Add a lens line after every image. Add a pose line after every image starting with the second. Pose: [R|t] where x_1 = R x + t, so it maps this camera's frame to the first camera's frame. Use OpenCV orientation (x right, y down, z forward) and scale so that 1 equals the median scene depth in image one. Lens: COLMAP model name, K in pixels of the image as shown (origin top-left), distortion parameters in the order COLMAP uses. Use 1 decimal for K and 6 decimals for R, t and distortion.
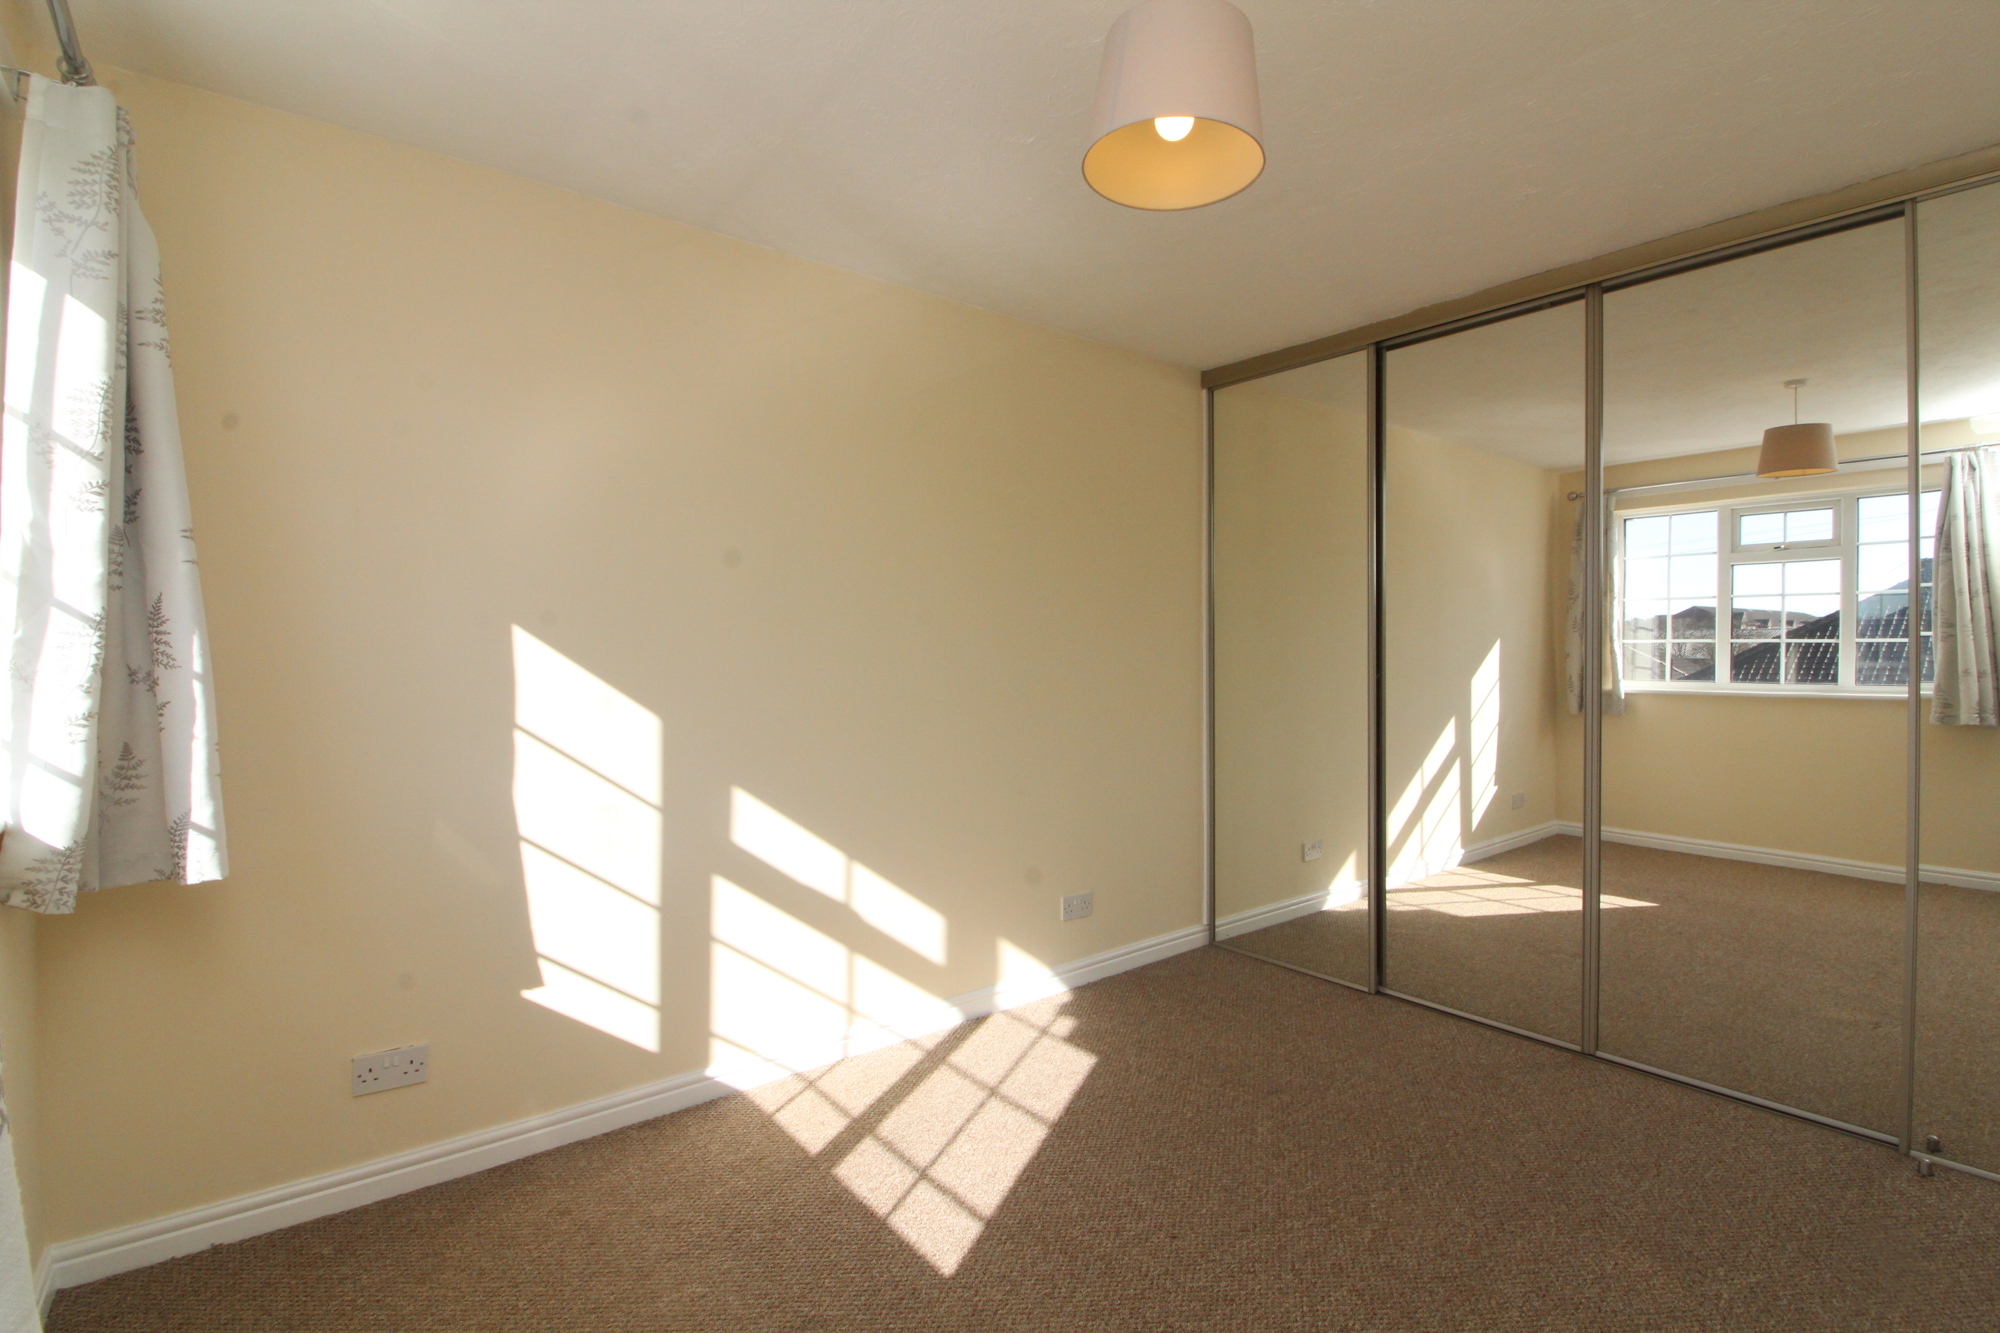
lens RADIAL K [[937.3, 0, 1018.8], [0, 937.3, 656.6], [0, 0, 1]] dist [0.003151, -0.013546]
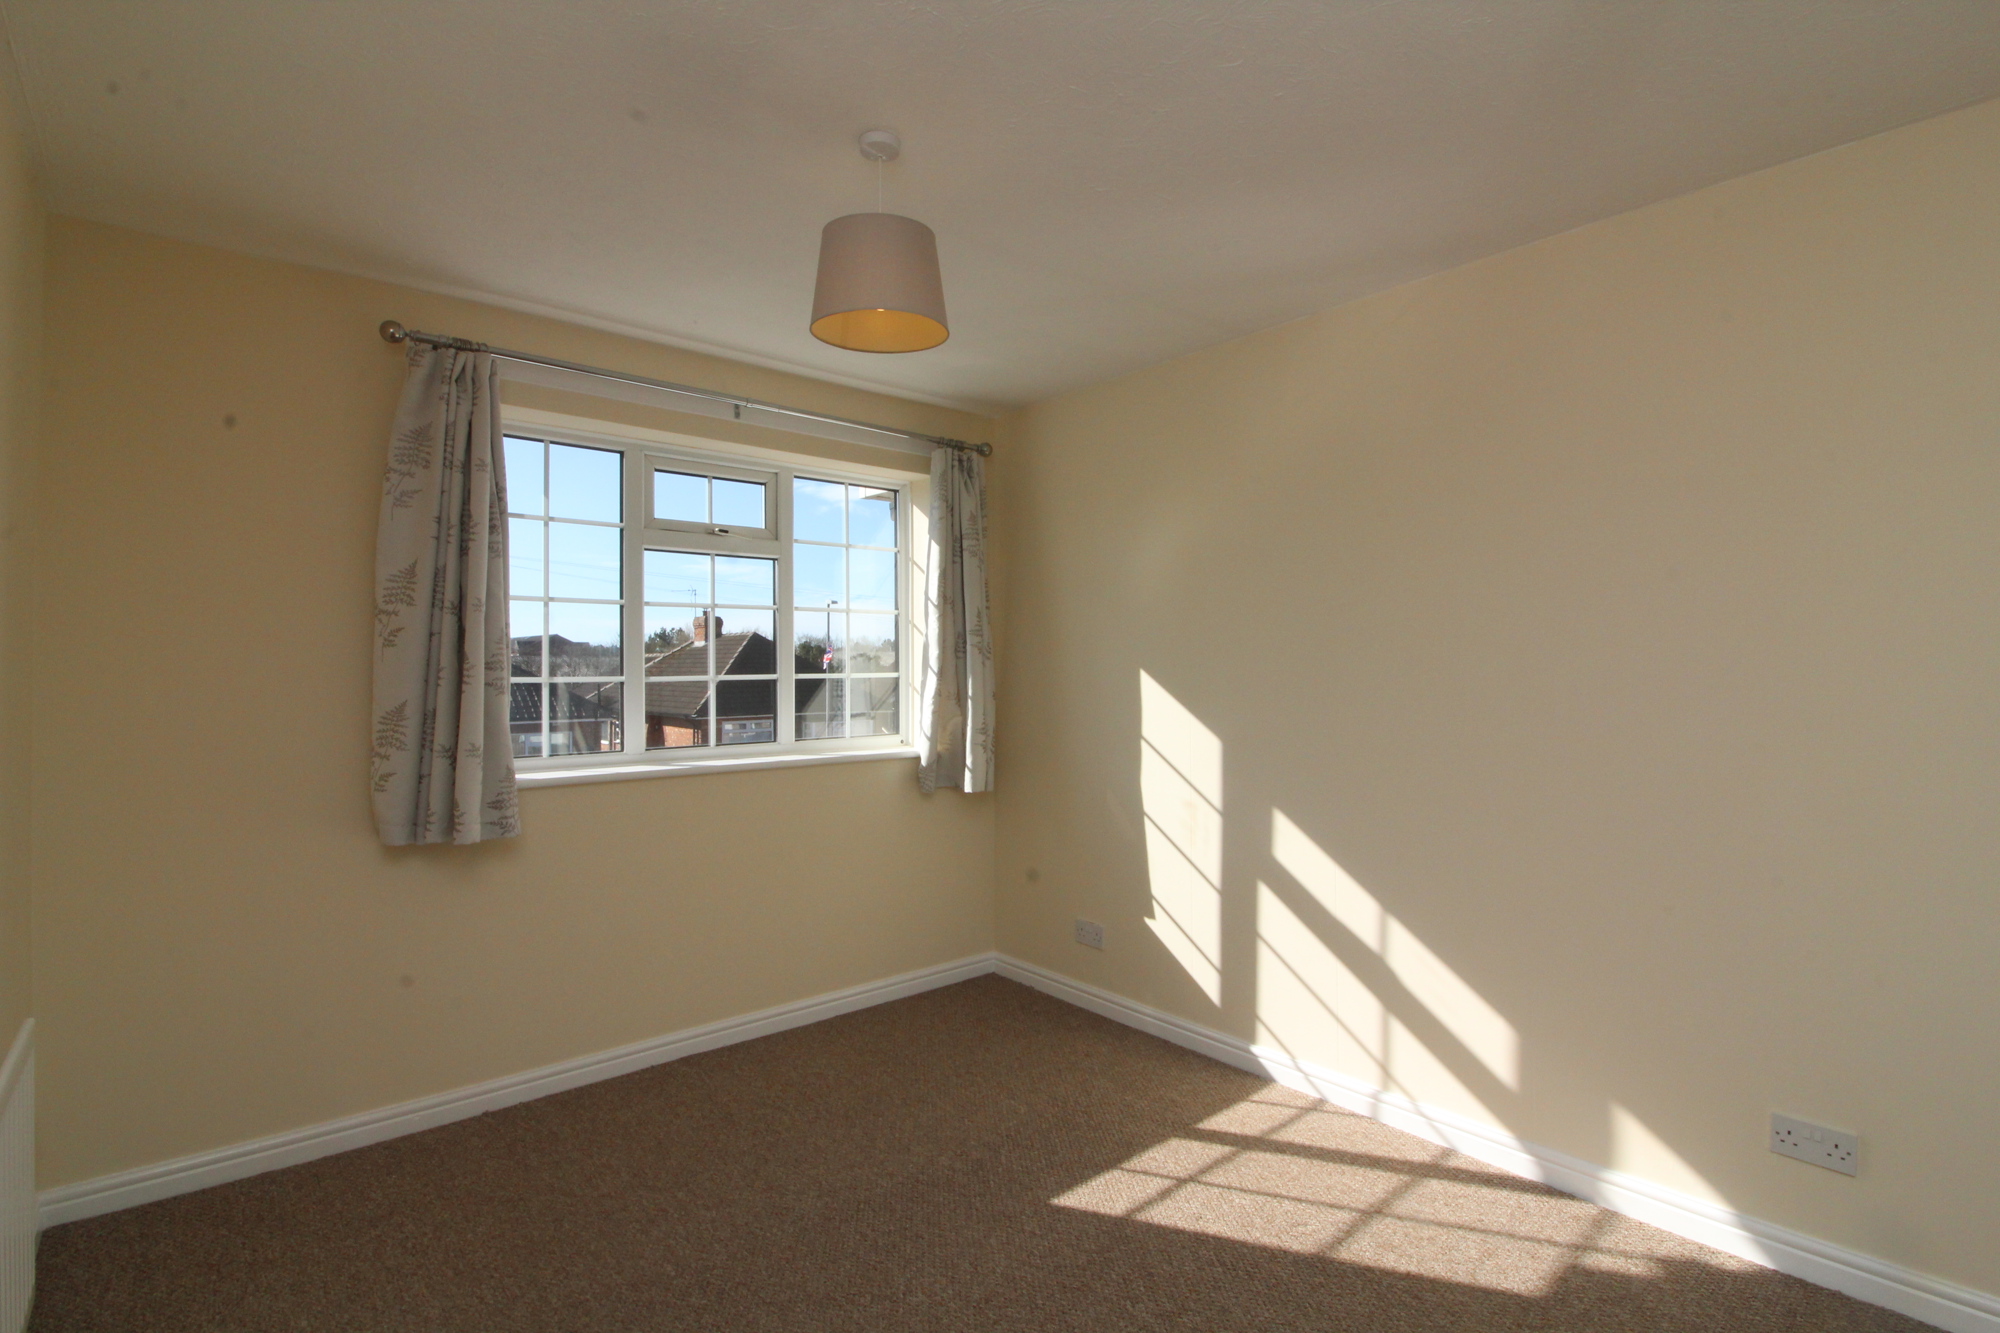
lens RADIAL K [[919.8, 0, 998.9], [0, 919.8, 668.5], [0, 0, 1]] dist [-0.000346, -0.013288]
pose [[0.013424, -0.014737, -0.999801, 0.854532], [-0.013206, 0.999802, -0.014915, -0.009611], [0.999823, 0.013403, 0.013227, 0.692101]]
